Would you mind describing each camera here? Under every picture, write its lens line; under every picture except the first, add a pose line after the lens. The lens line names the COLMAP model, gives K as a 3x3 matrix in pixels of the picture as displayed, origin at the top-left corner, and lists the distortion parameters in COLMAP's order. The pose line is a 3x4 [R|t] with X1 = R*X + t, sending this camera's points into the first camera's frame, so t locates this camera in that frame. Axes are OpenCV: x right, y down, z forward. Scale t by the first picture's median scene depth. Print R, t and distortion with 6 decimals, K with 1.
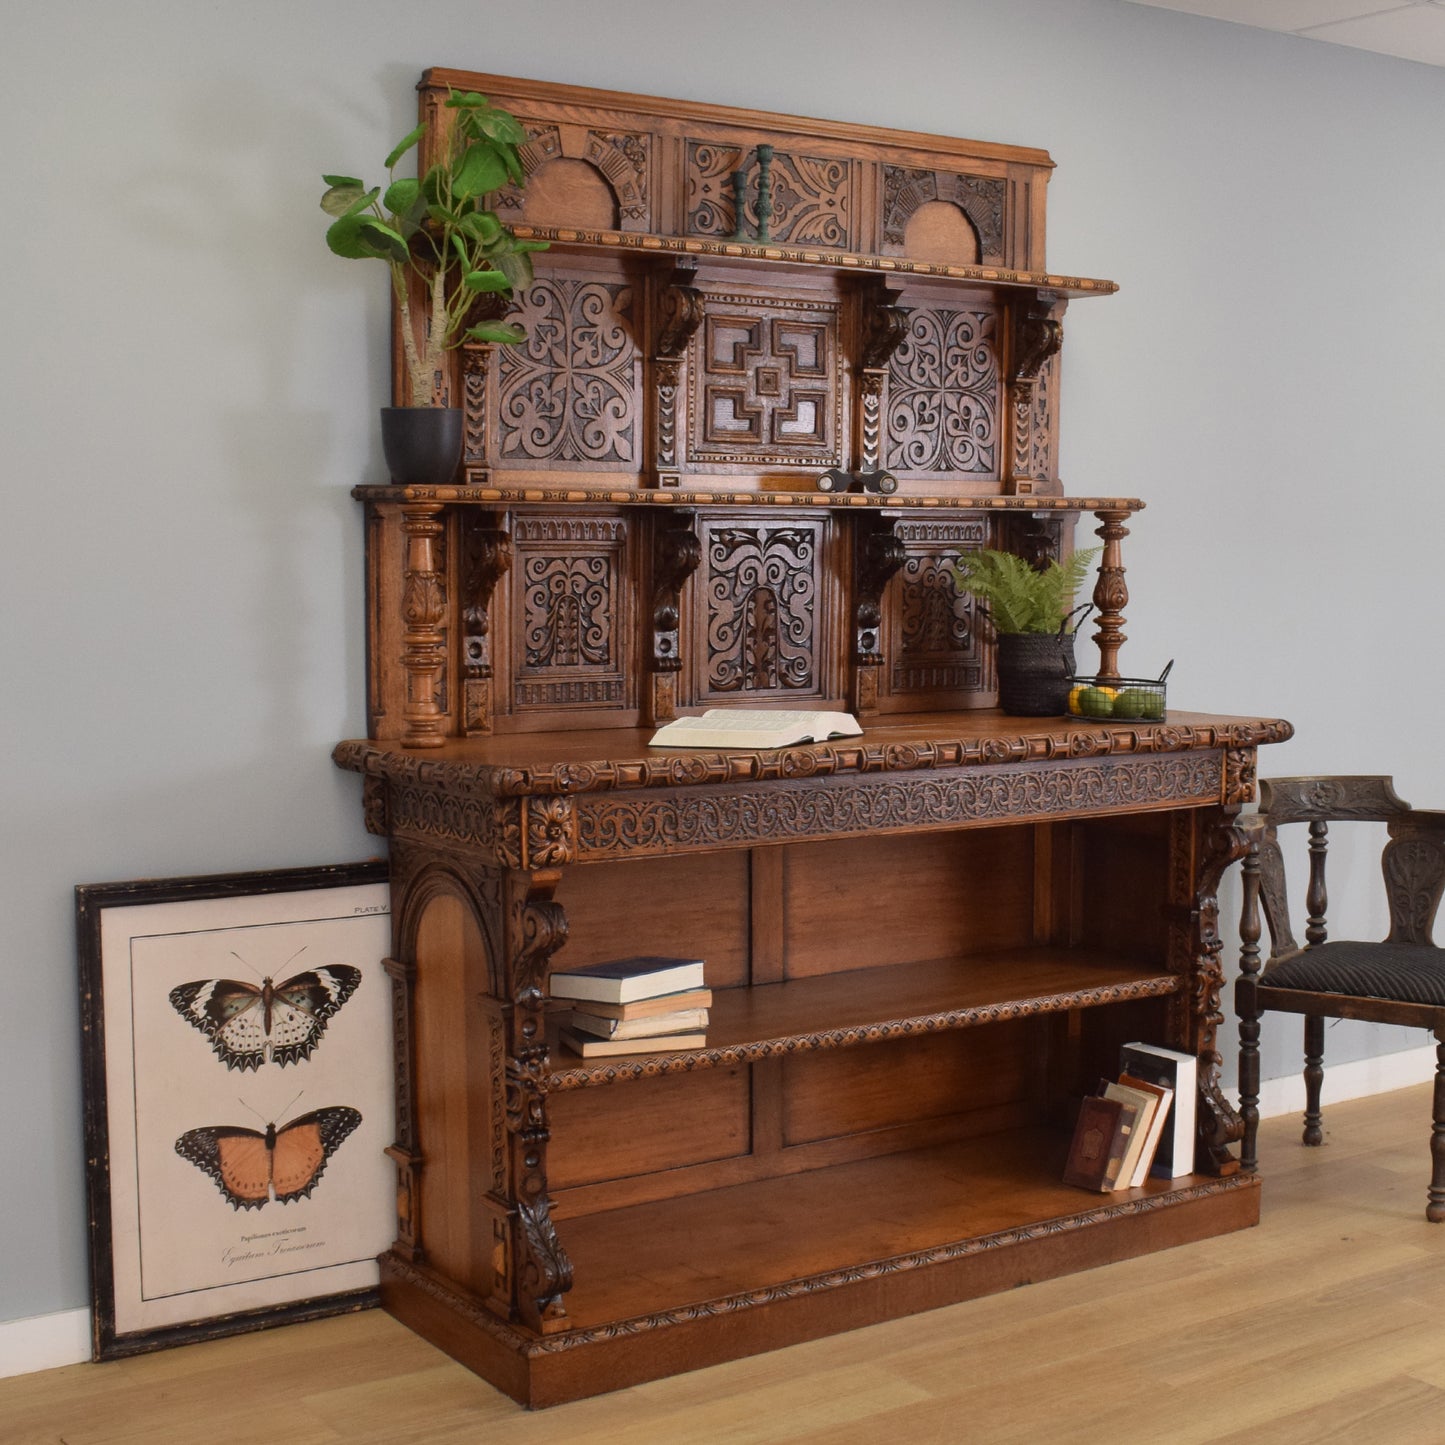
lens RADIAL K [[2167.8, 0, 779.2], [0, 2167.8, 763.3], [0, 0, 1]] dist [-0.072482, -0.095553]
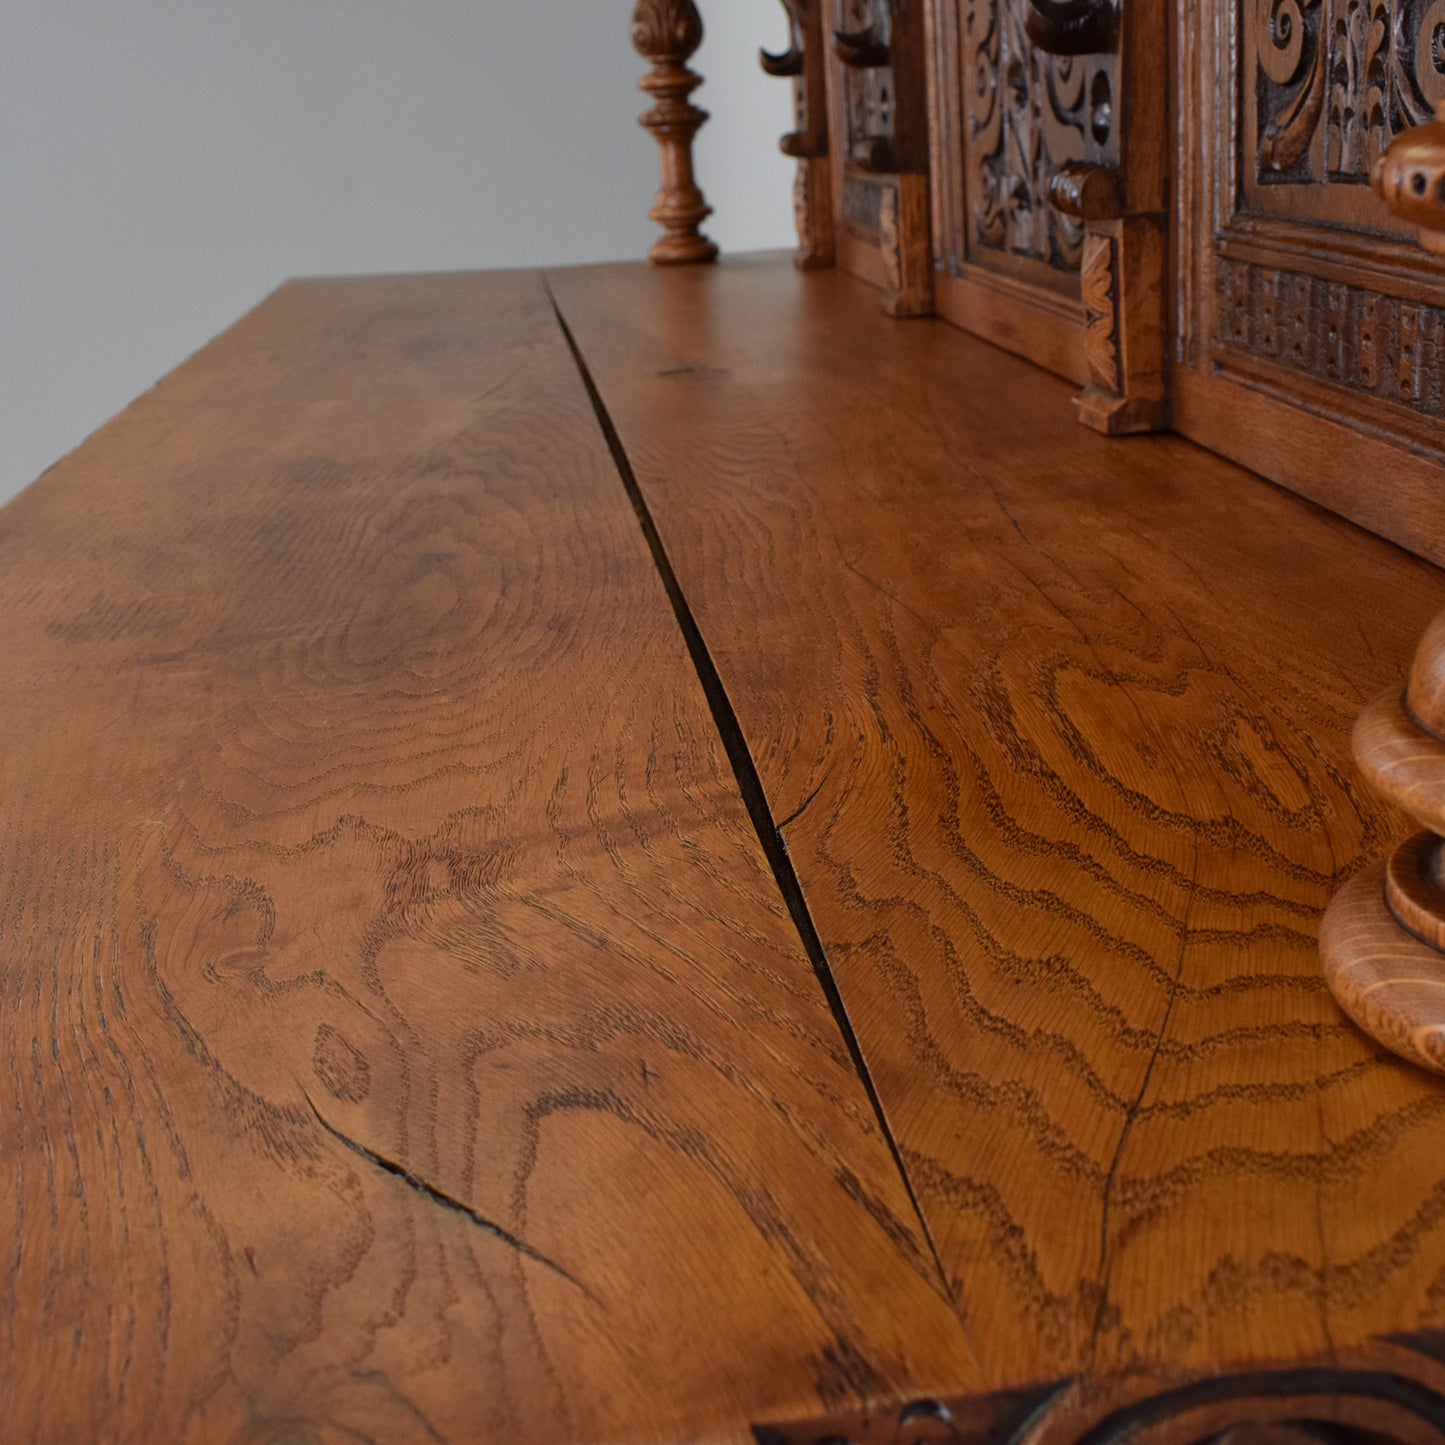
lens RADIAL K [[1658.2, 0, 722.5], [0, 1658.2, 722.5], [0, 0, 1]] dist [-0.099220, 0.013948]
pose [[-0.463953, 0.338577, -0.818605, 0.245581], [-0.033247, 0.916773, 0.398022, -0.069124], [0.885236, 0.211879, -0.414083, 1.127557]]
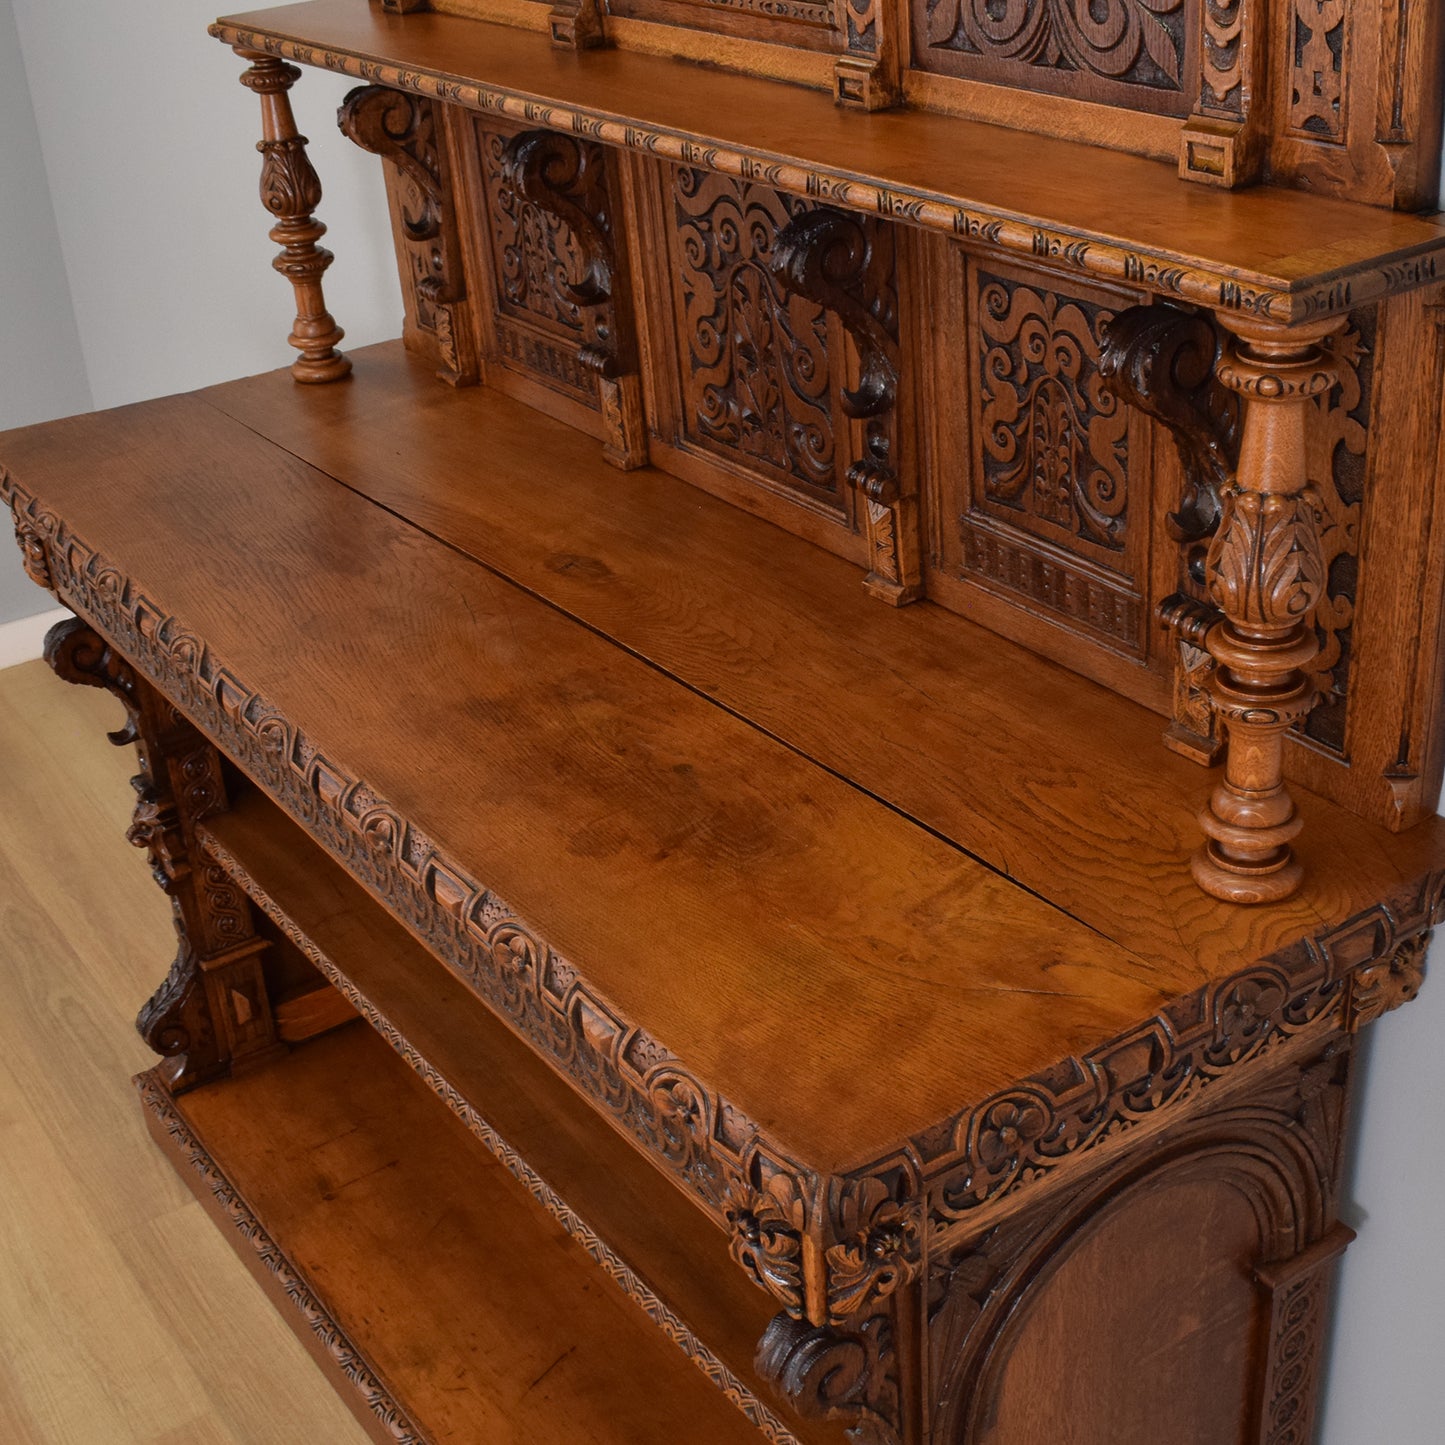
lens RADIAL K [[2056.7, 0, 797.0], [0, 2056.7, 797.8], [0, 0, 1]] dist [-0.083359, -0.044811]
pose [[0.015884, 0.489109, -0.872078, 0.474551], [-0.051290, 0.871438, 0.487816, -0.210958], [0.998557, 0.036980, 0.038928, 1.040138]]
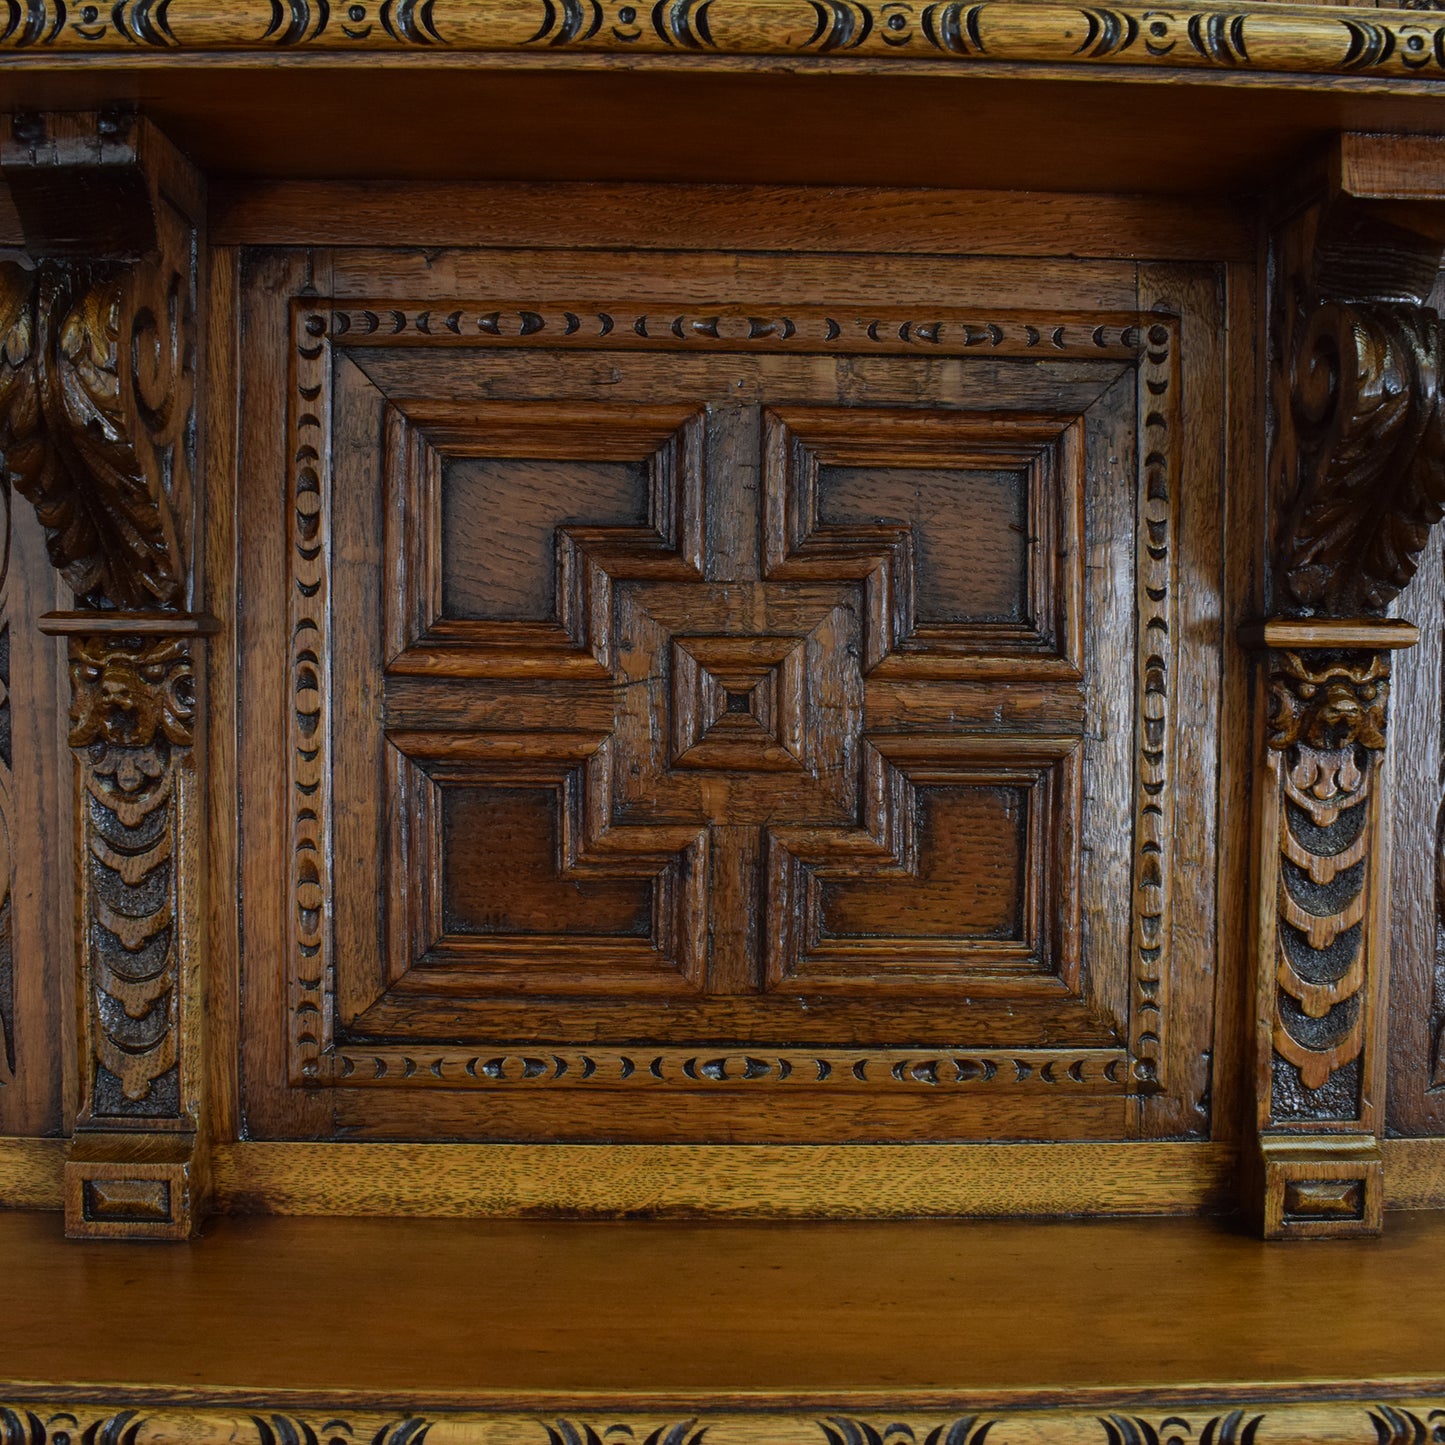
lens RADIAL K [[1658.2, 0, 722.5], [0, 1658.2, 722.5], [0, 0, 1]] dist [-0.099220, 0.013948]
pose [[0.838217, 0.012004, -0.545204, 0.083539], [-0.061367, 0.995484, -0.072430, -0.167619], [0.541873, 0.094170, 0.835168, 0.890679]]
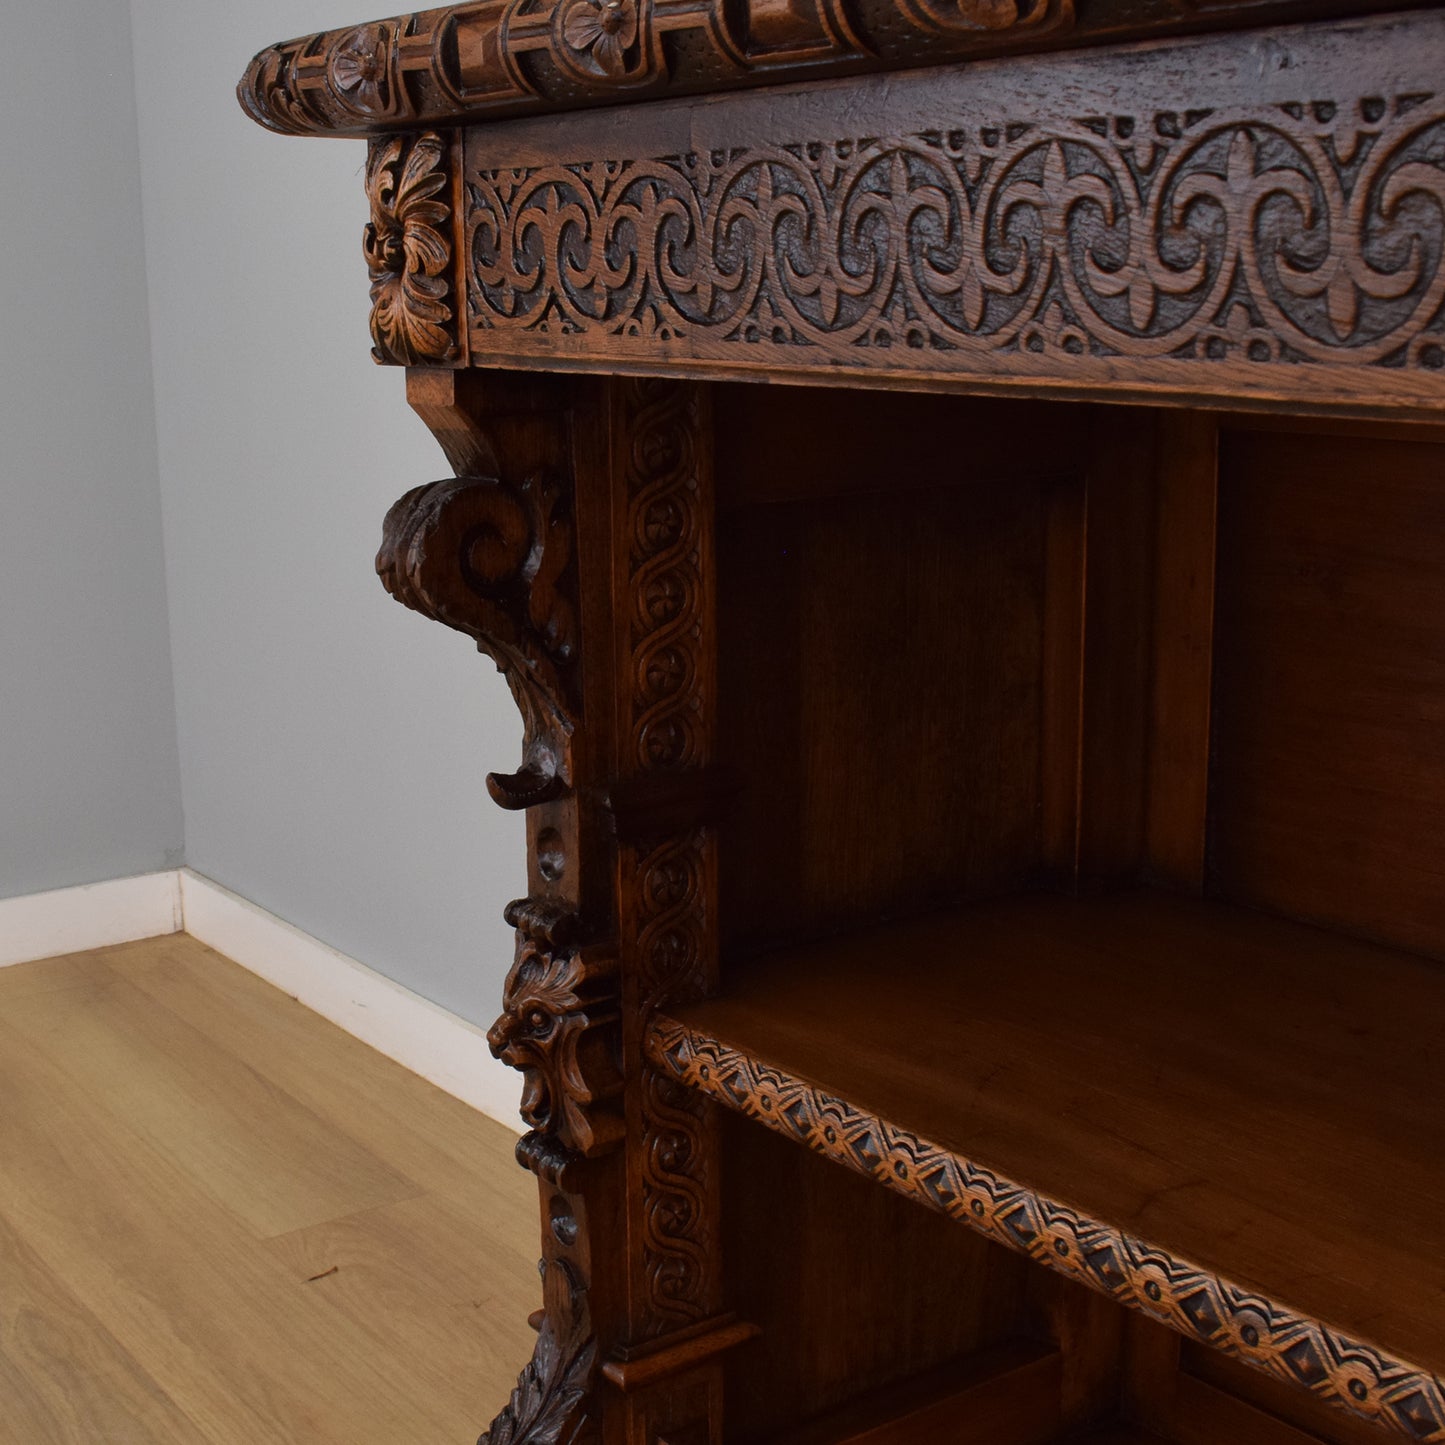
lens RADIAL K [[2116.6, 0, 644.4], [0, 2116.6, 724.3], [0, 0, 1]] dist [-0.106377, 0.026747]
pose [[0.004922, 0.210996, -0.977475, 0.177381], [-0.076189, 0.974724, 0.210018, 0.026517], [0.997081, 0.073439, 0.020873, 0.862955]]
